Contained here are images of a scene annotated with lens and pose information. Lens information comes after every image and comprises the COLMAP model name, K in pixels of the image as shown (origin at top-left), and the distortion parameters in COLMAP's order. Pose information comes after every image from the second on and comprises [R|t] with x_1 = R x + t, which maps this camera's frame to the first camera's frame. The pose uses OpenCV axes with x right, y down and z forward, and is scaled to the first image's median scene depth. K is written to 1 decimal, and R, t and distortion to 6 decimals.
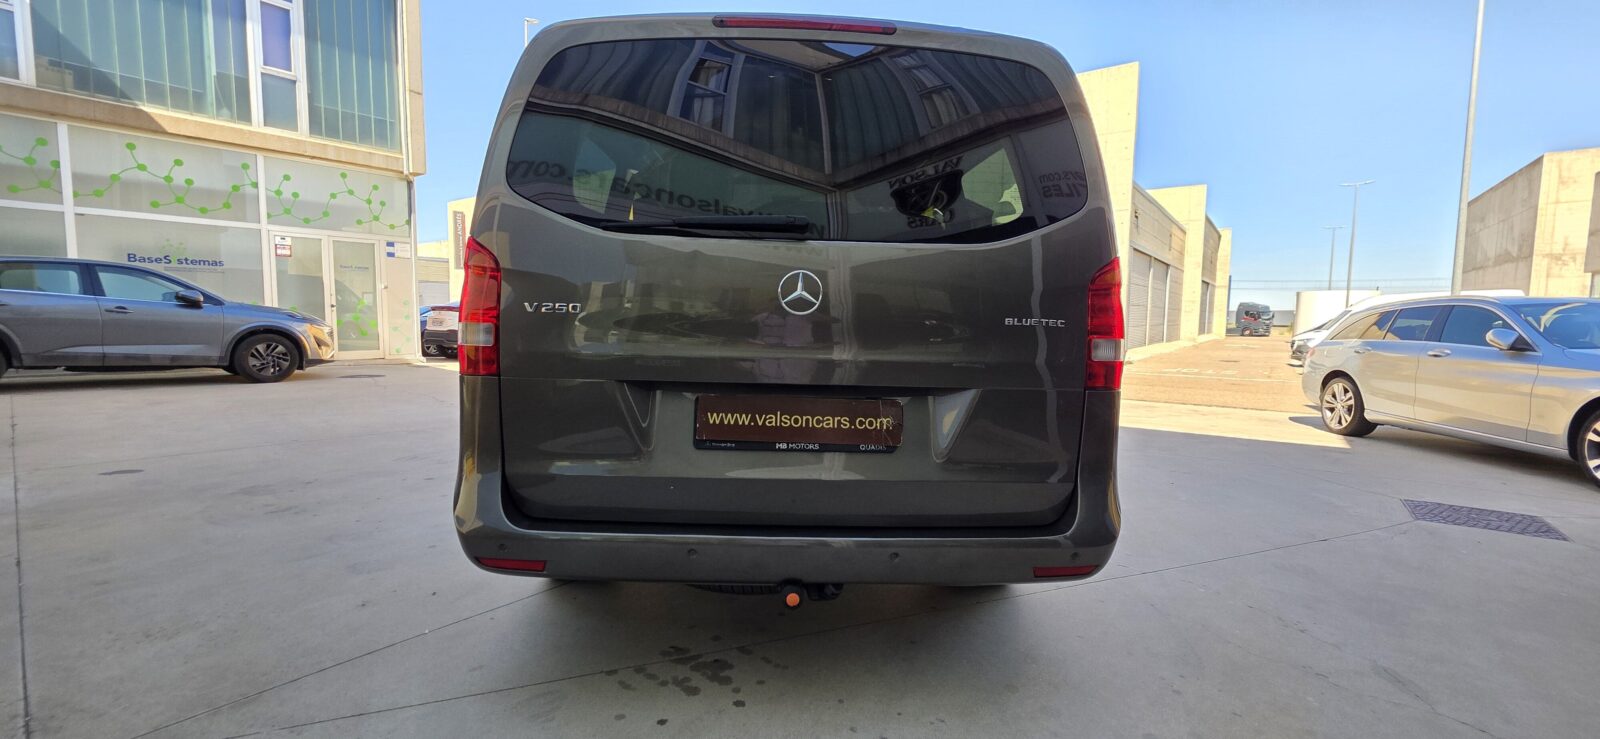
lens RADIAL K [[642.0, 0, 788.8], [0, 642.0, 360.8], [0, 0, 1]] dist [0.004325, -0.000098]
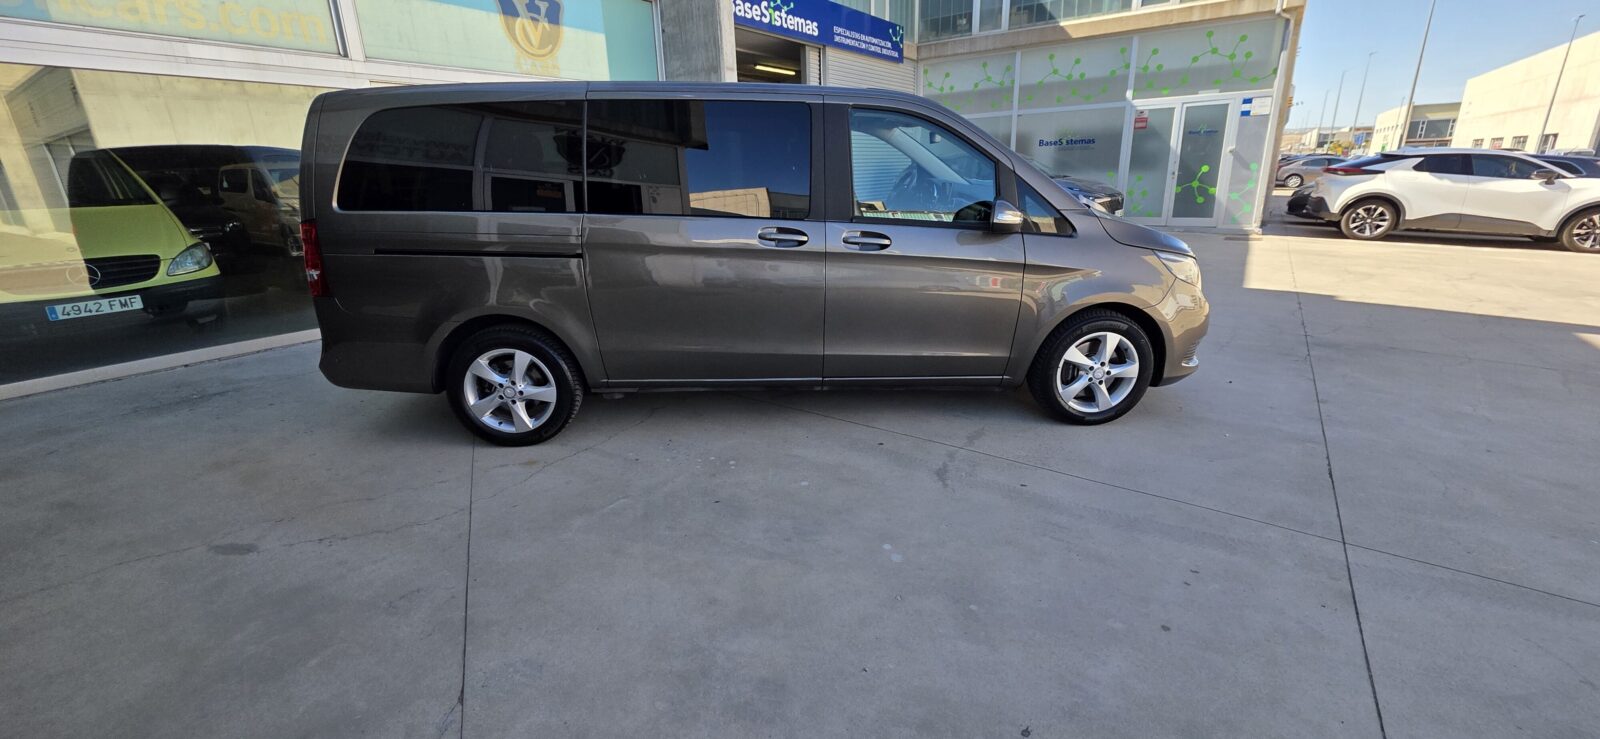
lens RADIAL K [[642.0, 0, 802.5], [0, 642.0, 358.1], [0, 0, 1]] dist [0.004325, -0.000098]
pose [[0.047493, 0.267888, -0.962279, 0.445787], [-0.041153, 0.963073, 0.266078, -0.060945], [0.998023, 0.026964, 0.056763, 0.427331]]
